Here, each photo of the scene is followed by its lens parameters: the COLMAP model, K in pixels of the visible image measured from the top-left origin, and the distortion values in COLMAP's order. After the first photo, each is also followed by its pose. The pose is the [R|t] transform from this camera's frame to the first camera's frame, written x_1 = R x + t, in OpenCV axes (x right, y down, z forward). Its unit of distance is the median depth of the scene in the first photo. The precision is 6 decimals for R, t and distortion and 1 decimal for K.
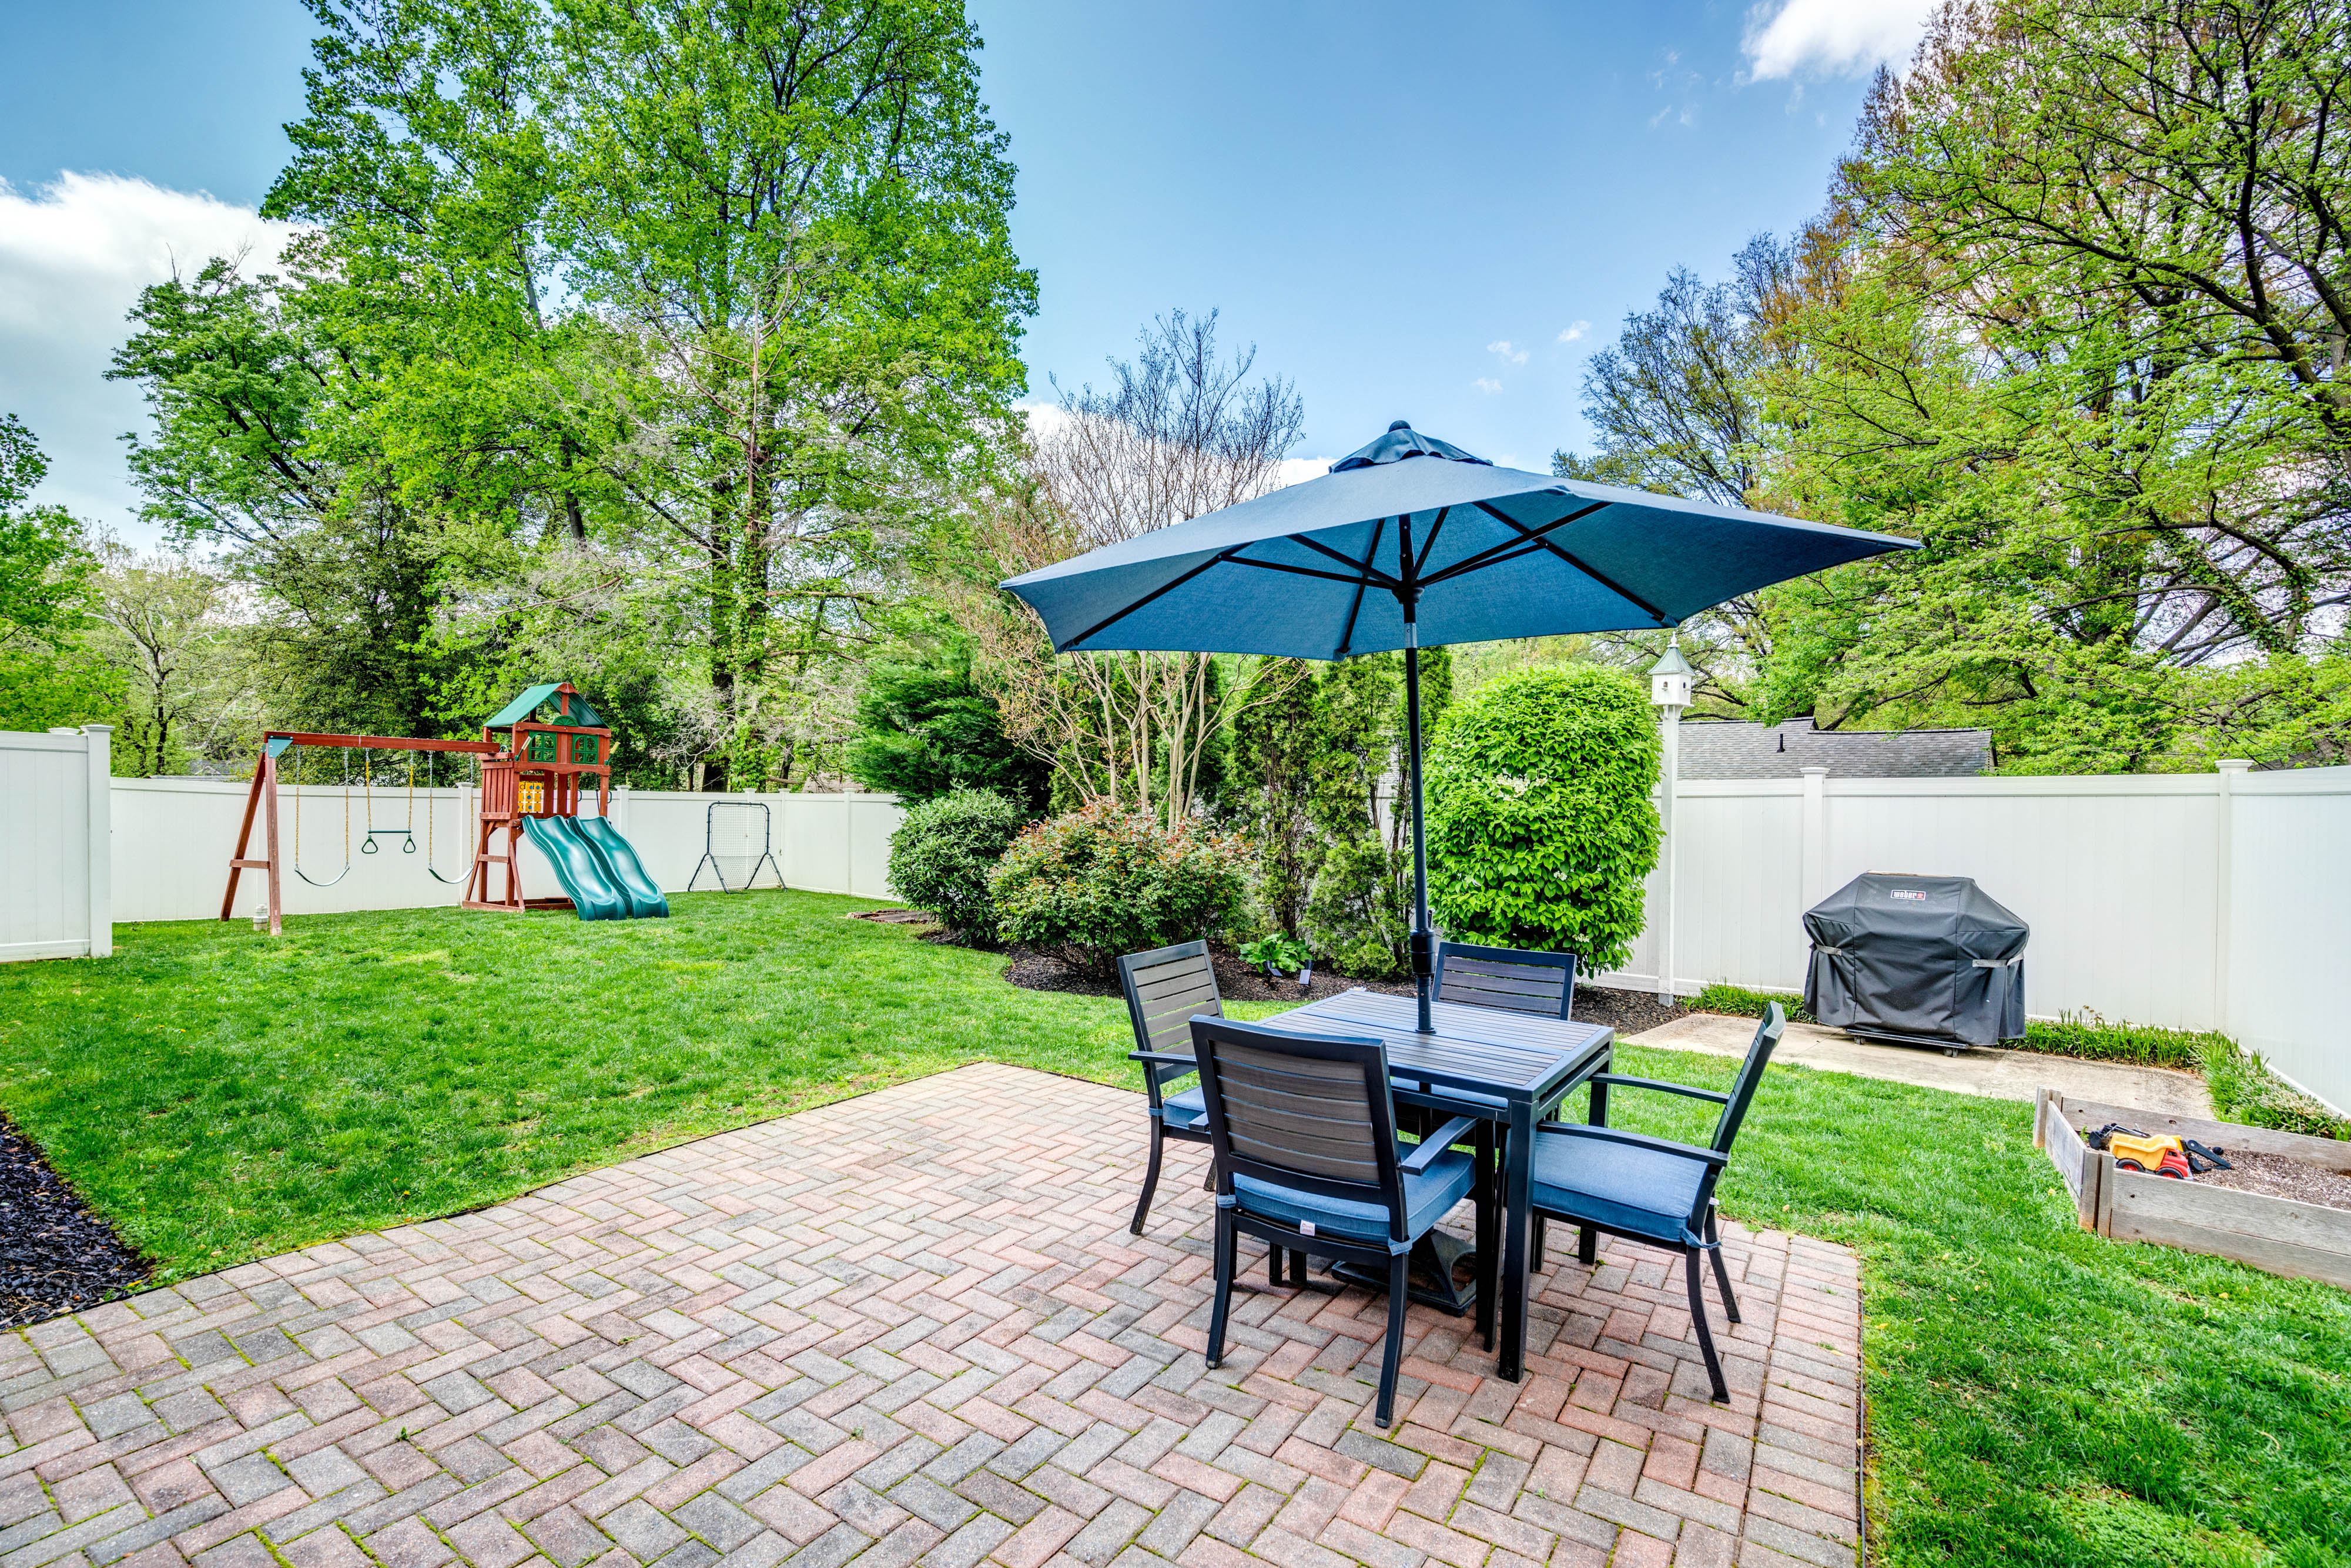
lens RADIAL K [[1072.6, 0, 1133.4], [0, 1072.6, 797.1], [0, 0, 1]] dist [-0.037129, 0.015550]
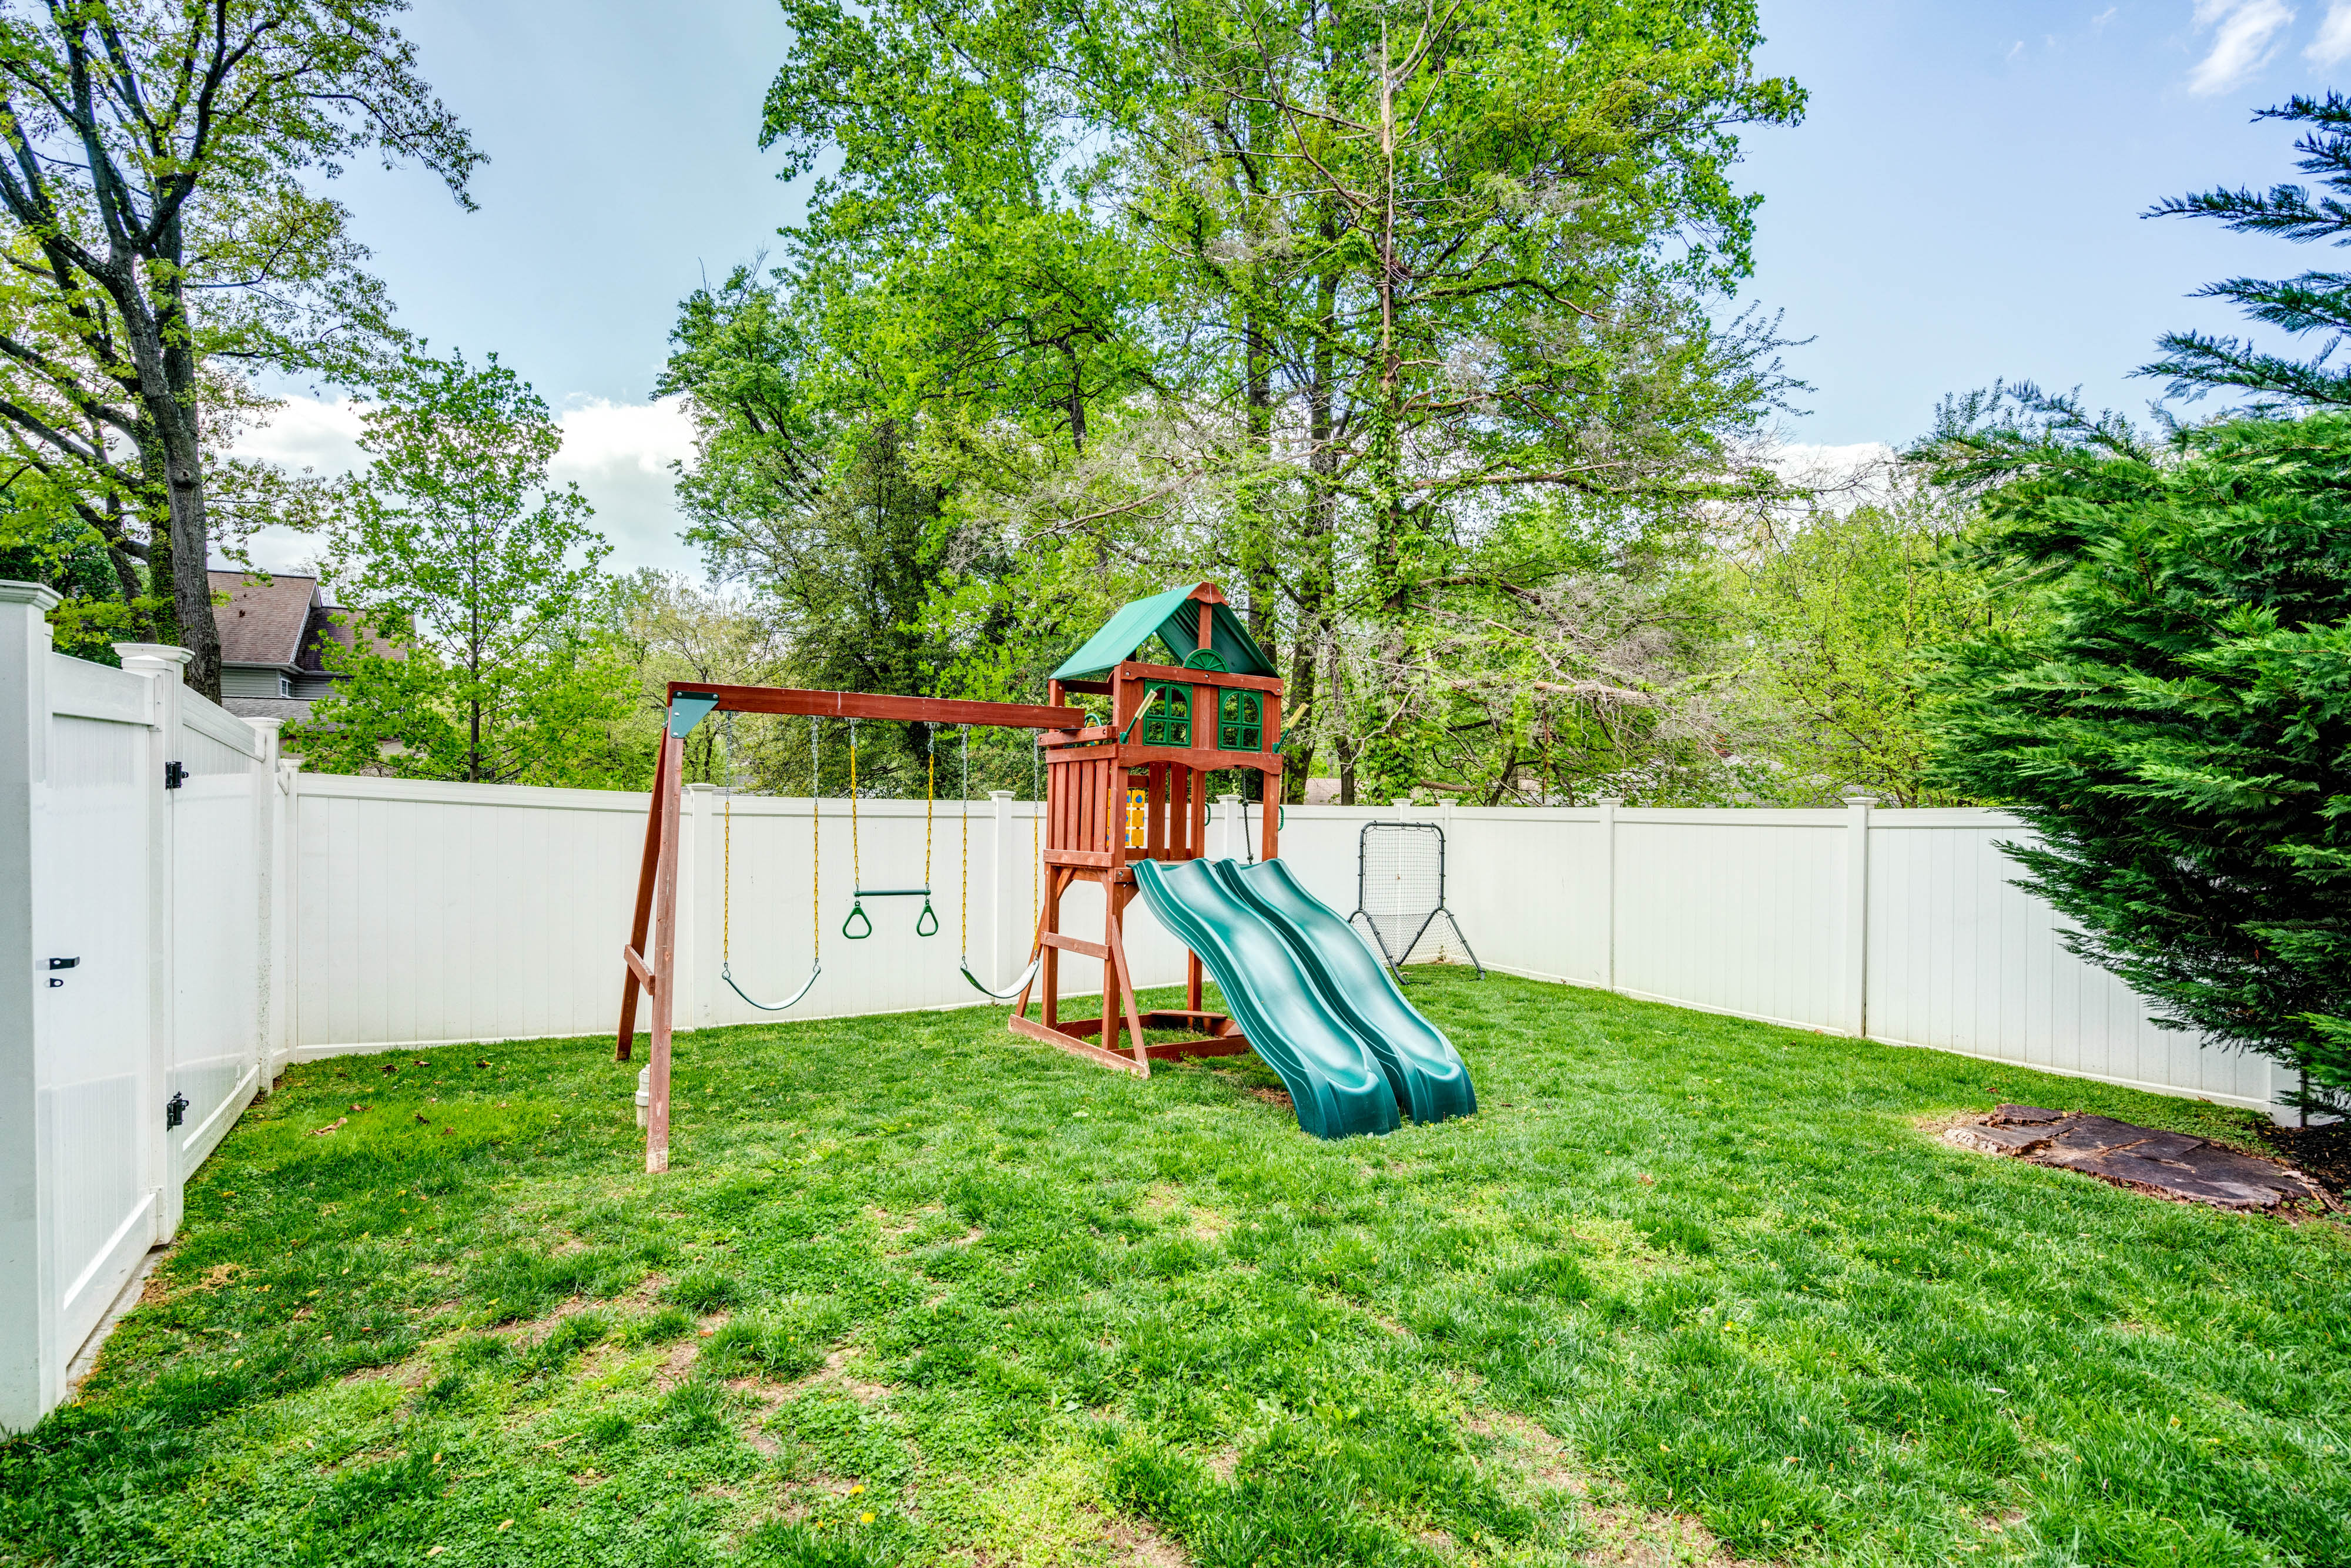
lens RADIAL K [[1072.6, 0, 1173.9], [0, 1072.6, 792.0], [0, 0, 1]] dist [-0.037129, 0.015550]
pose [[0.939375, -0.004242, -0.342865, -0.265918], [0.000120, 0.999927, -0.012042, -0.004504], [0.342891, 0.011270, 0.939308, 0.374724]]
